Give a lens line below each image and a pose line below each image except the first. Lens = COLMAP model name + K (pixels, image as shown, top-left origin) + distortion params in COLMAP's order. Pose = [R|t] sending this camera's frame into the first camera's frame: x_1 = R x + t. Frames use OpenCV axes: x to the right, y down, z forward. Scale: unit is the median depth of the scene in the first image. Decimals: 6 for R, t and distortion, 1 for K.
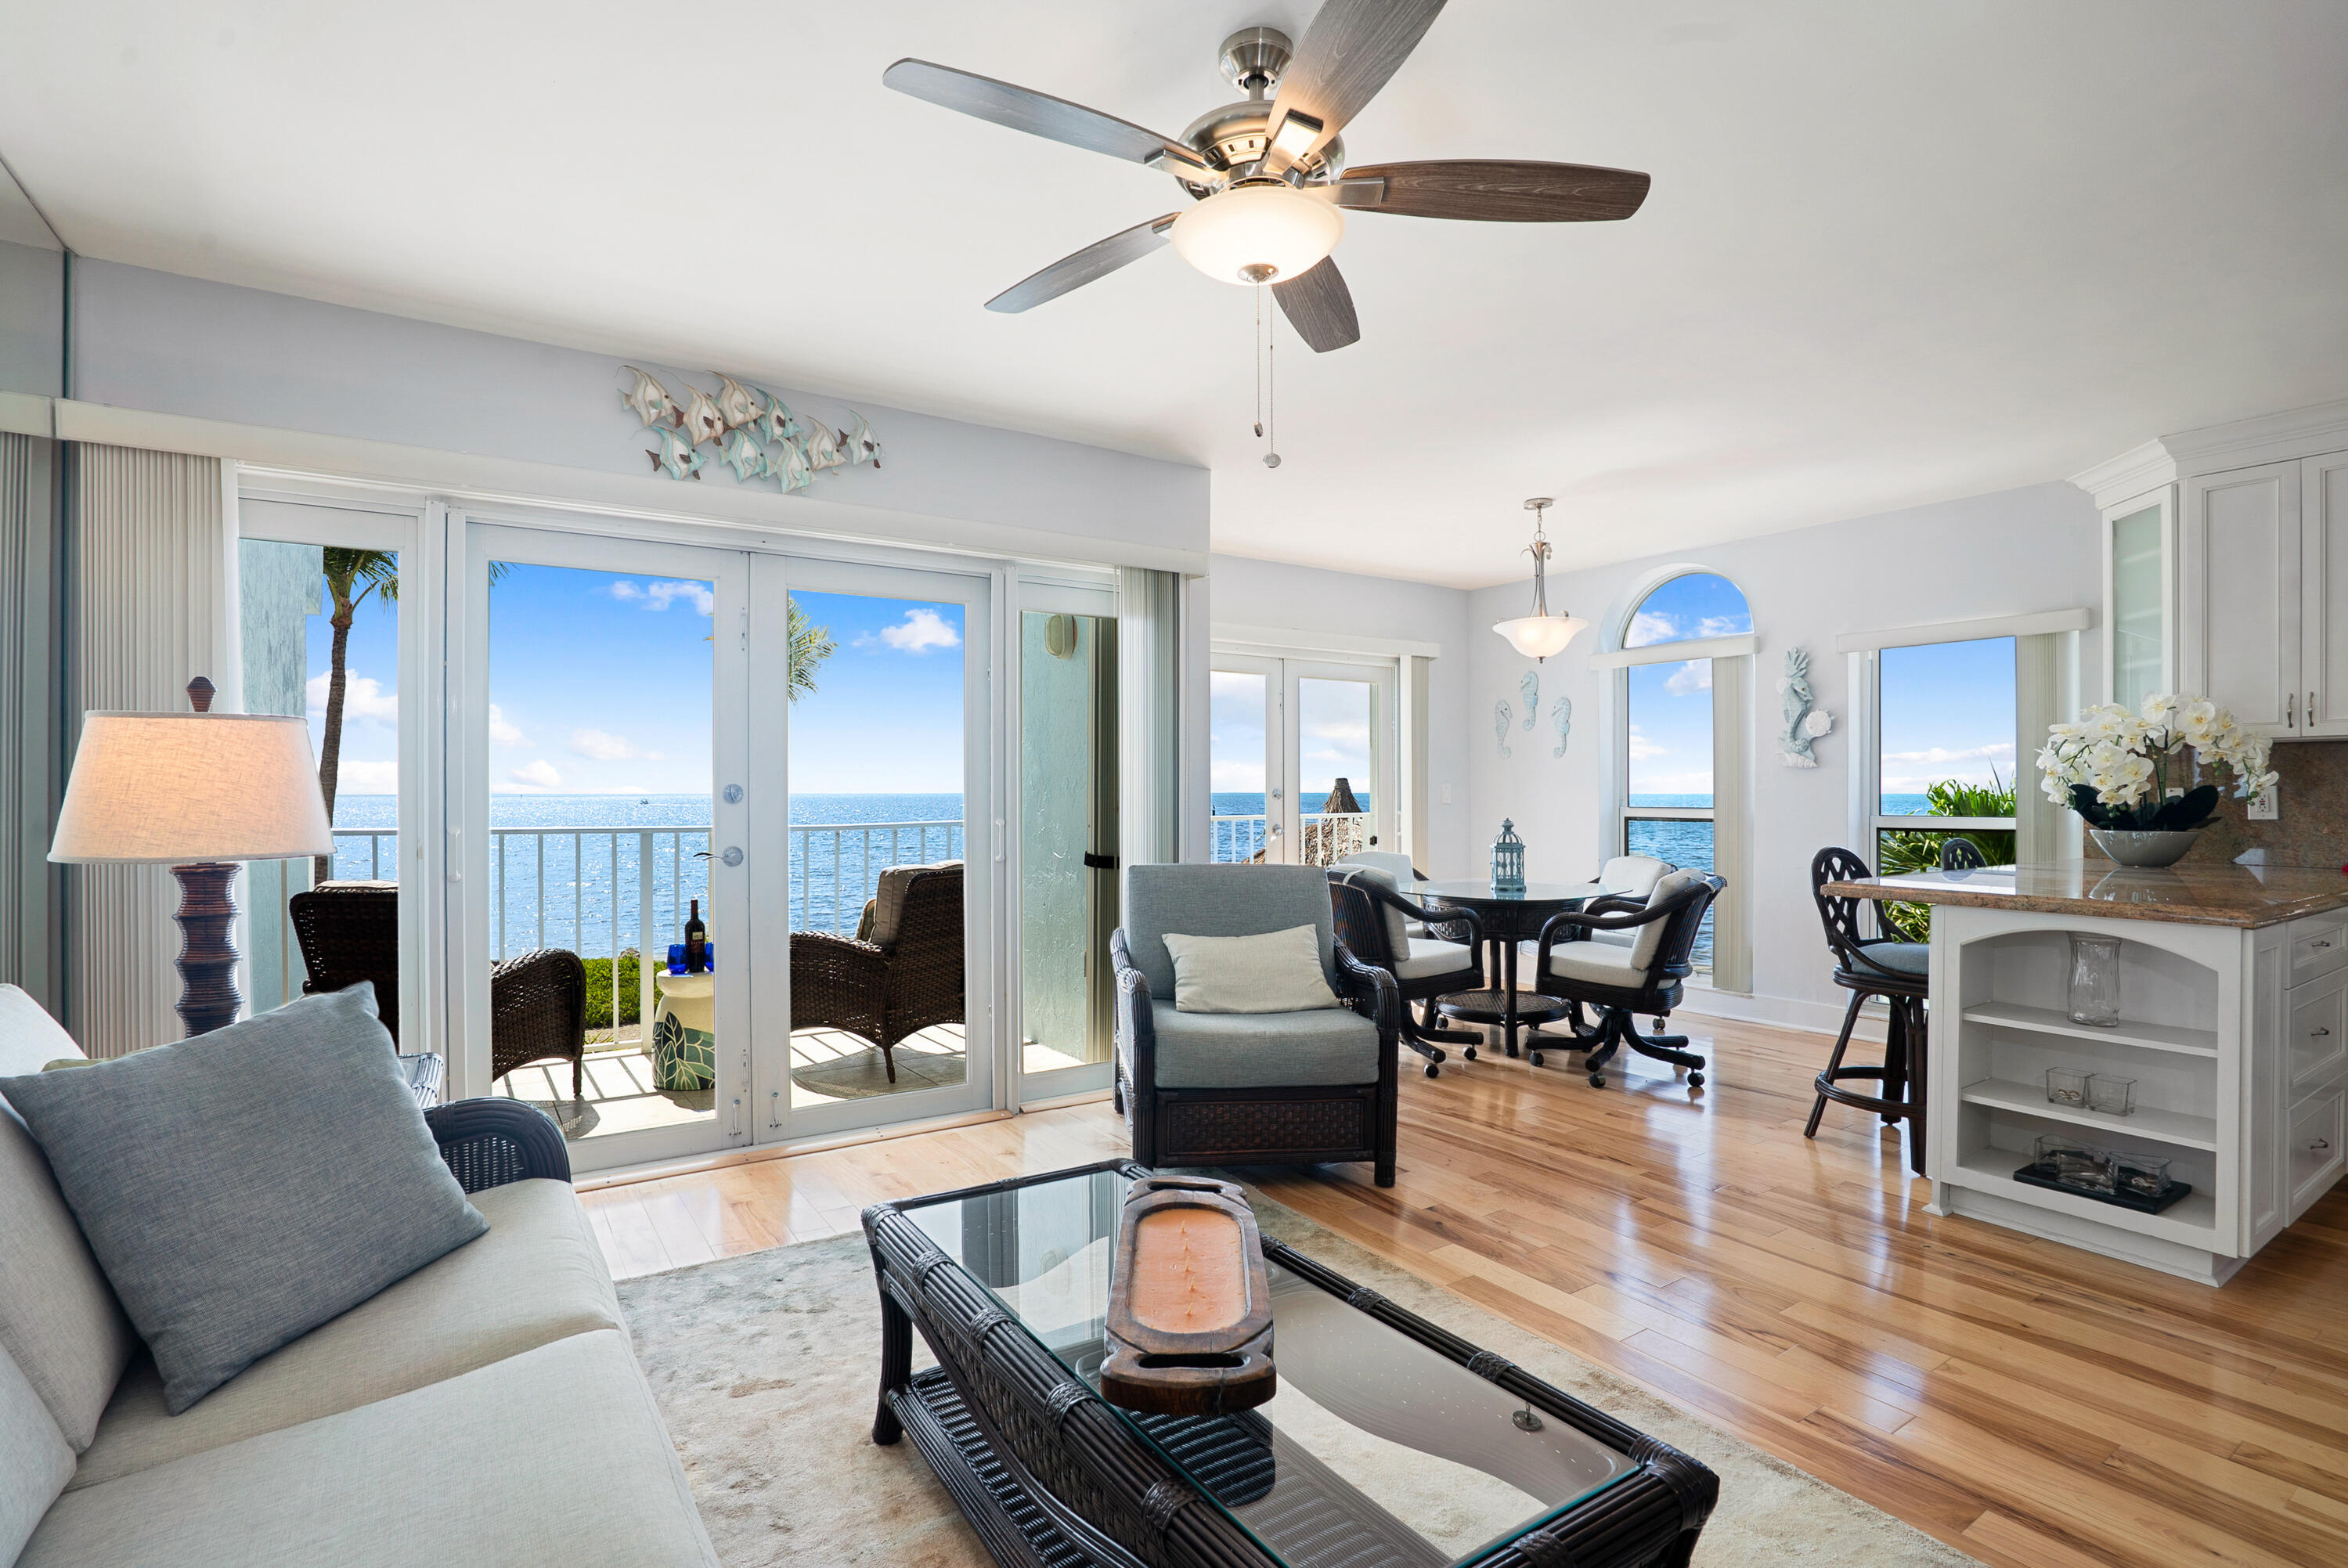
lens RADIAL K [[1089.3, 0, 1180.0], [0, 1089.3, 793.8], [0, 0, 1]] dist [-0.021645, 0.004494]
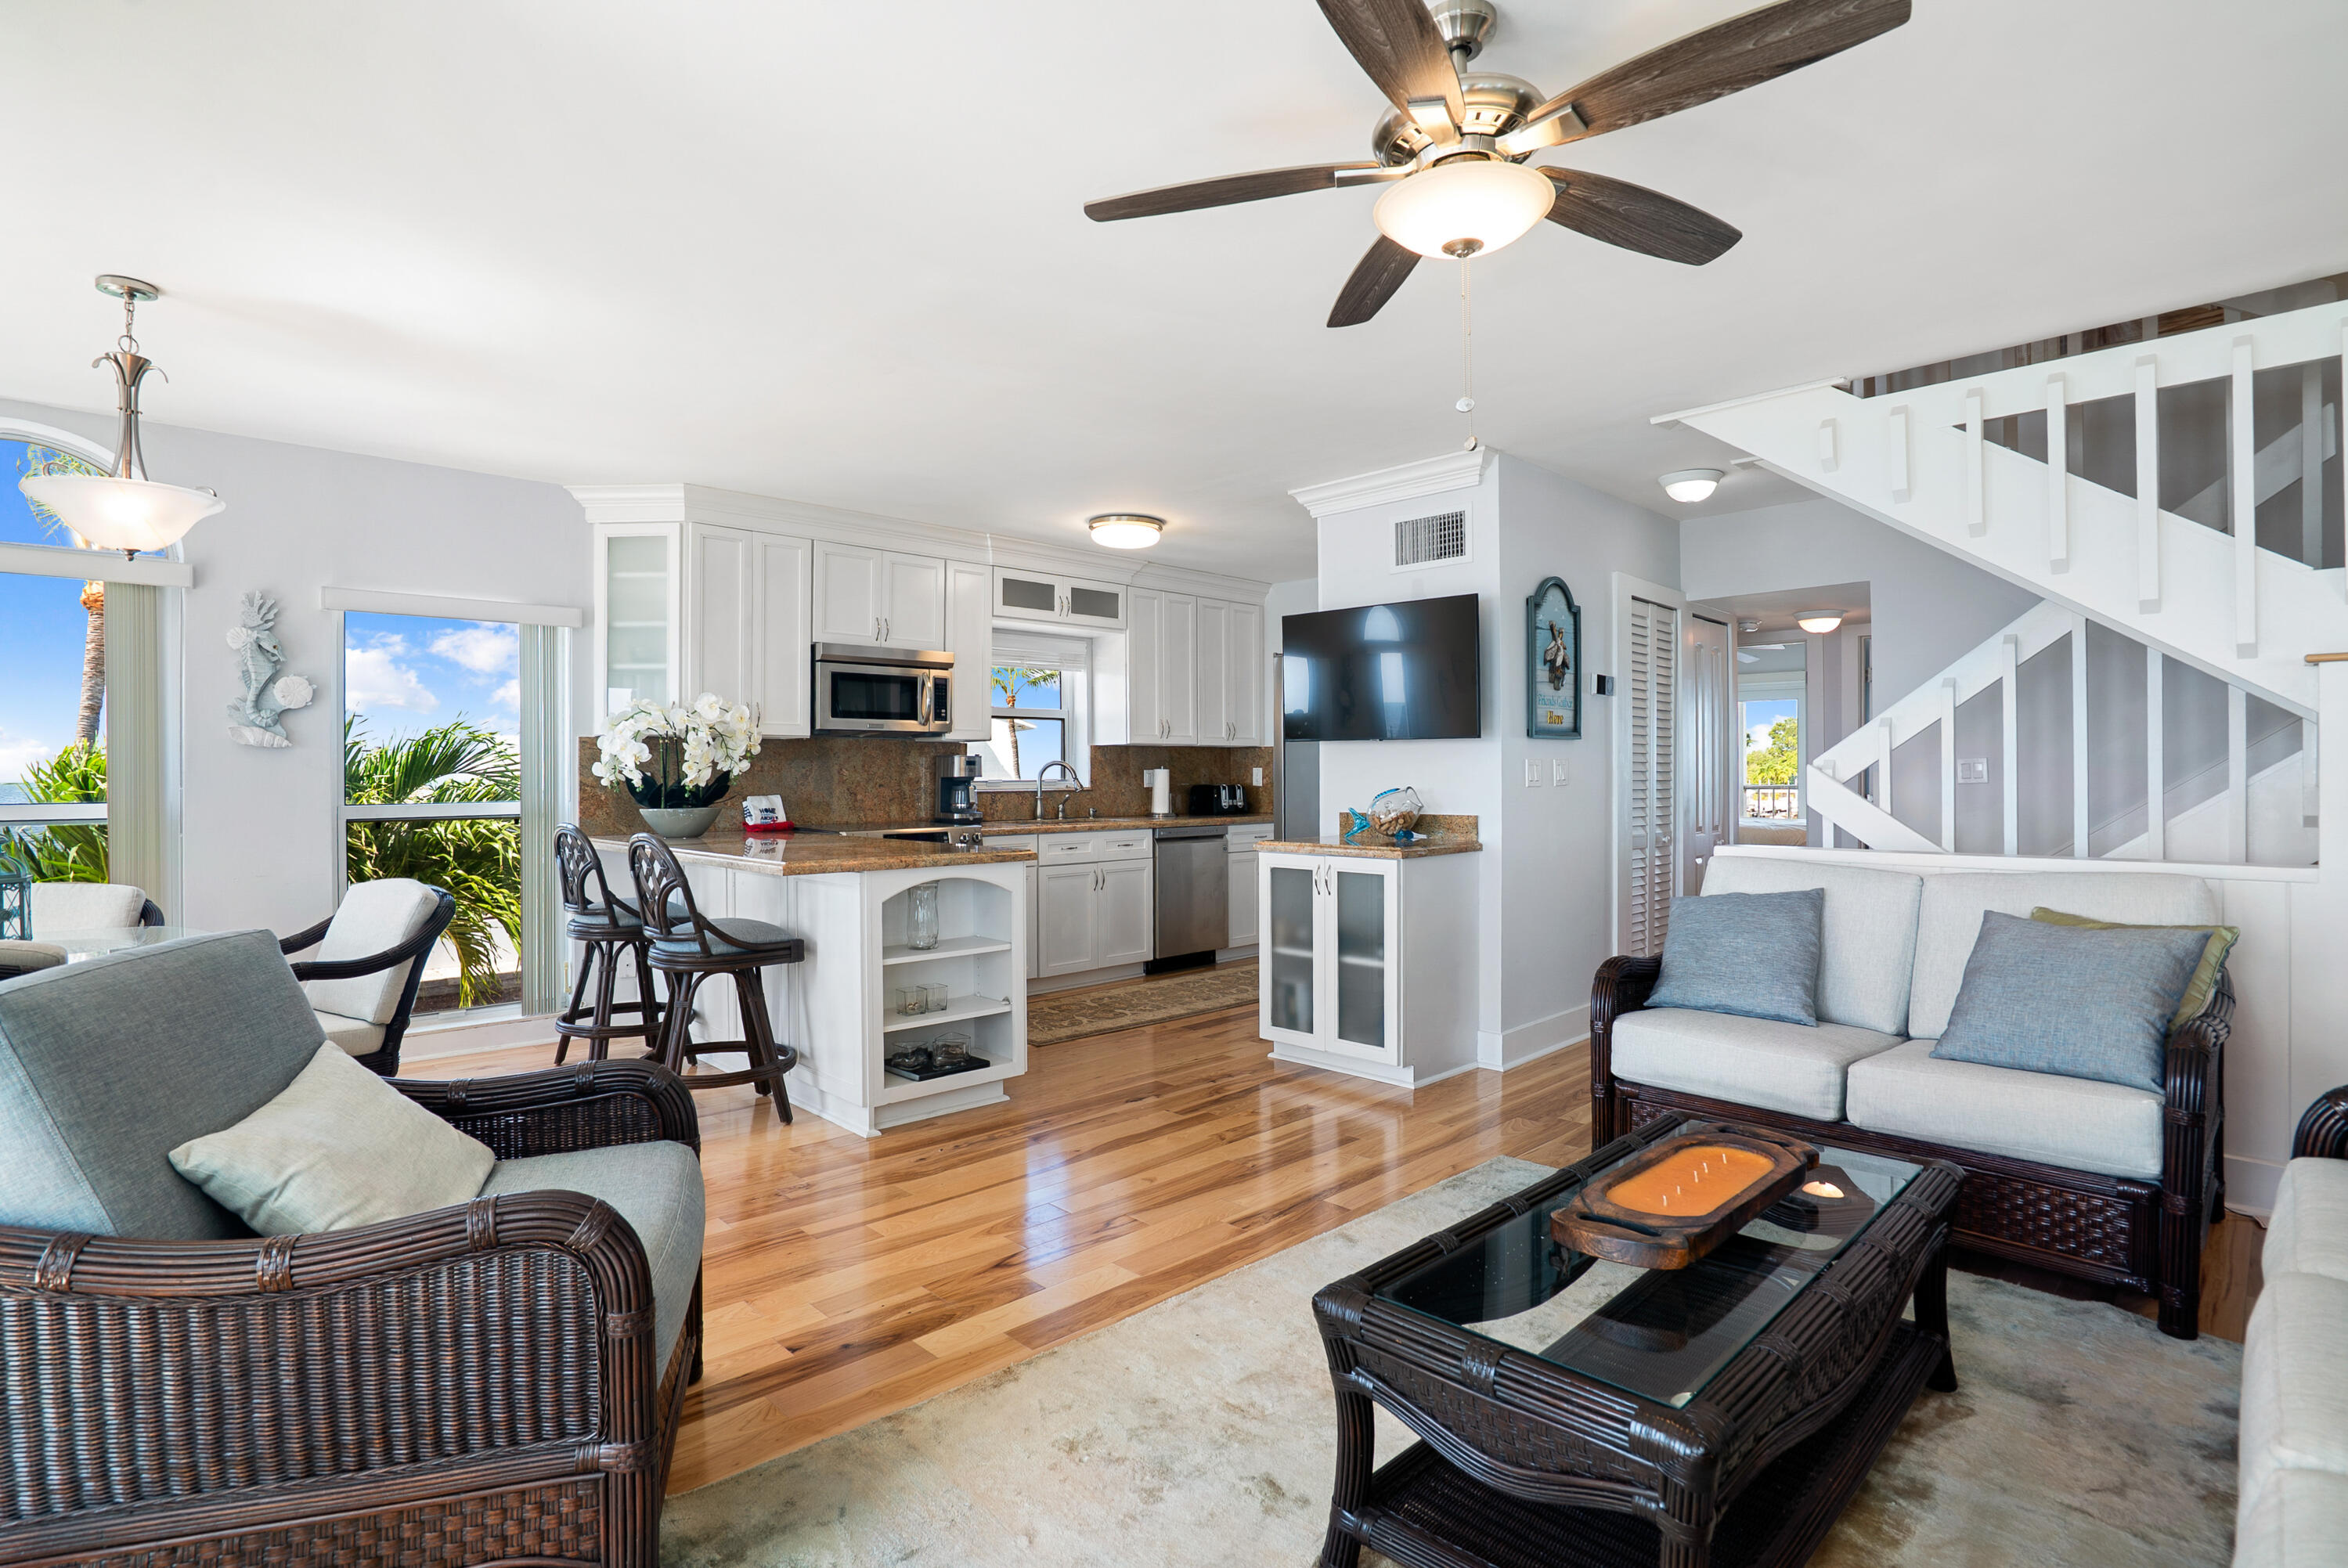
lens RADIAL K [[1147.5, 0, 1113.7], [0, 1147.5, 777.8], [0, 0, 1]] dist [-0.004253, 0.000106]
pose [[-0.129901, -0.005193, 0.991513, -0.353832], [0.006528, 0.999960, 0.006092, -0.003544], [-0.991505, 0.007264, -0.129862, 0.558701]]
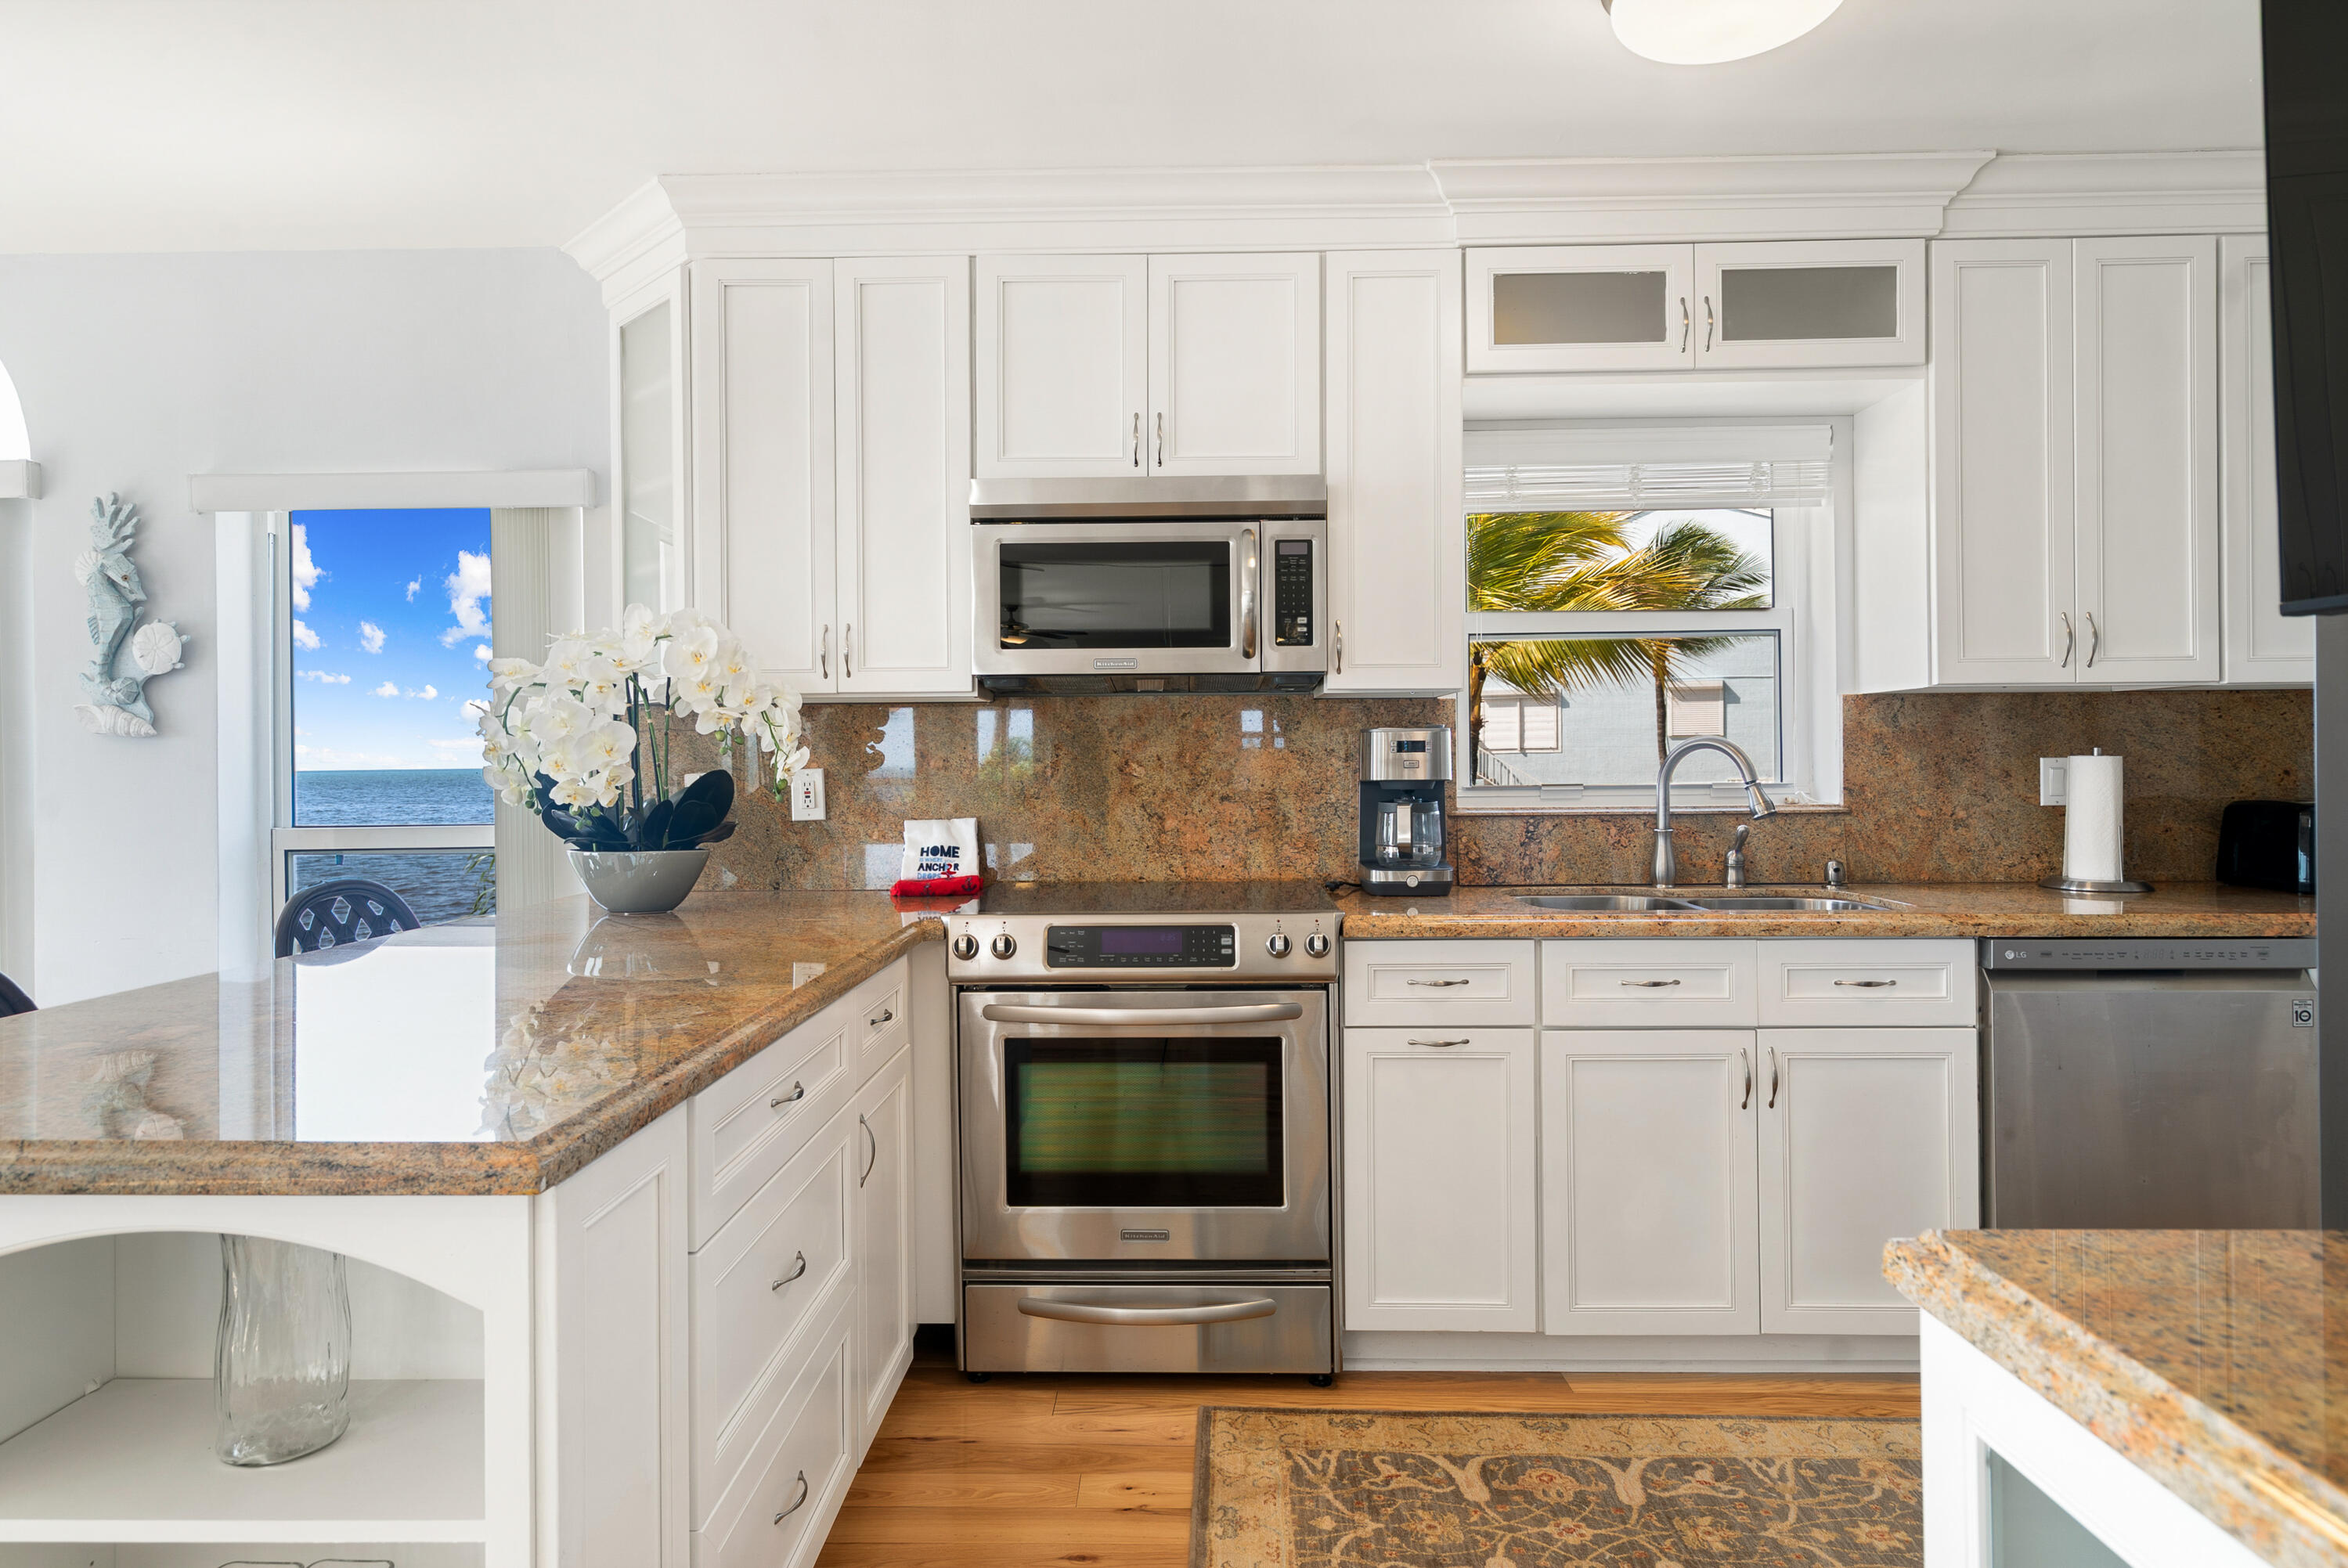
lens RADIAL K [[1321.3, 0, 1152.1], [0, 1321.3, 764.6], [0, 0, 1]] dist [0.013851, -0.001042]
pose [[0.579375, -0.007646, 0.815025, 0.387426], [0.012101, 0.999926, 0.000779, -0.006802], [-0.814971, 0.009412, 0.579425, 0.295124]]
